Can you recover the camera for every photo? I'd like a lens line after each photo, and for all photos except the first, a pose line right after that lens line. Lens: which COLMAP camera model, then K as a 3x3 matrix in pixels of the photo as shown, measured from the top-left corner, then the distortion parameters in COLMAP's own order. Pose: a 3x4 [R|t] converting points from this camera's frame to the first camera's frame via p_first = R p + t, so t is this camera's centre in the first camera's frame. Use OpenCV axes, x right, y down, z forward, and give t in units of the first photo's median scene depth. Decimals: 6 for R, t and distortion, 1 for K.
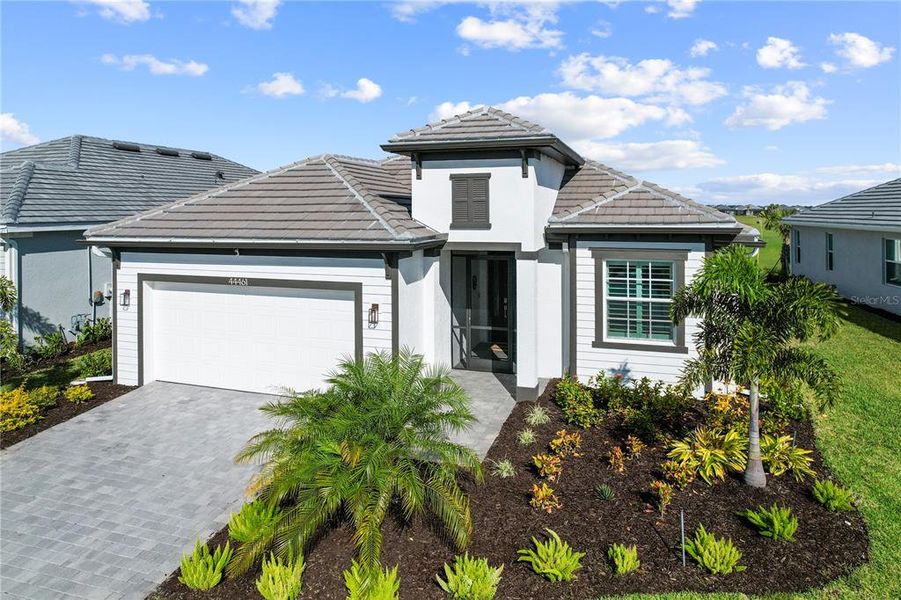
lens RADIAL K [[601.6, 0, 449.3], [0, 601.6, 217.7], [0, 0, 1]] dist [-0.007816, 0.001263]
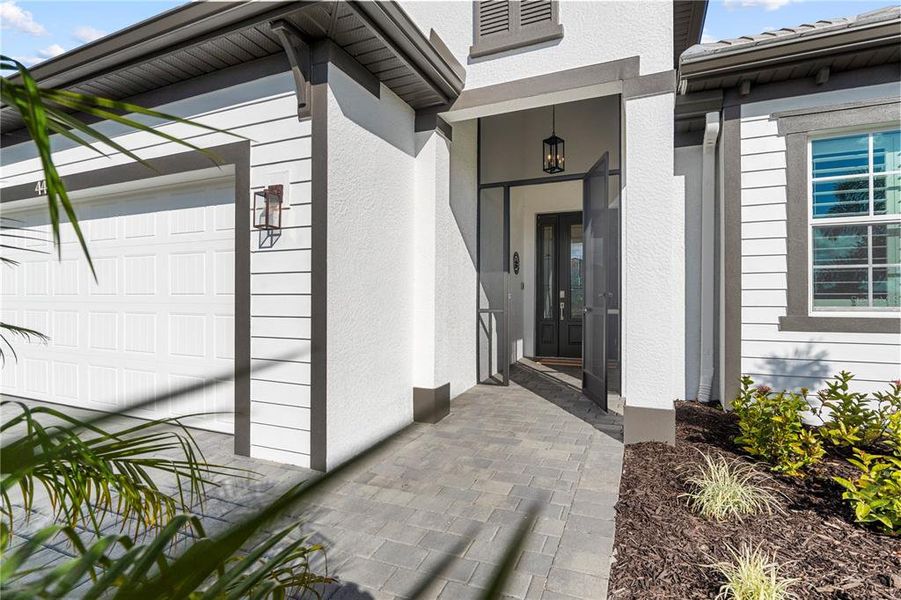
lens RADIAL K [[456.2, 0, 450.5], [0, 456.2, 300.0], [0, 0, 1]] dist [-0.015688, -0.000341]
pose [[0.996264, 0.007179, -0.086065, 0.017940], [-0.008196, 0.999901, -0.011473, 0.202033], [0.085974, 0.012135, 0.996223, 0.646663]]
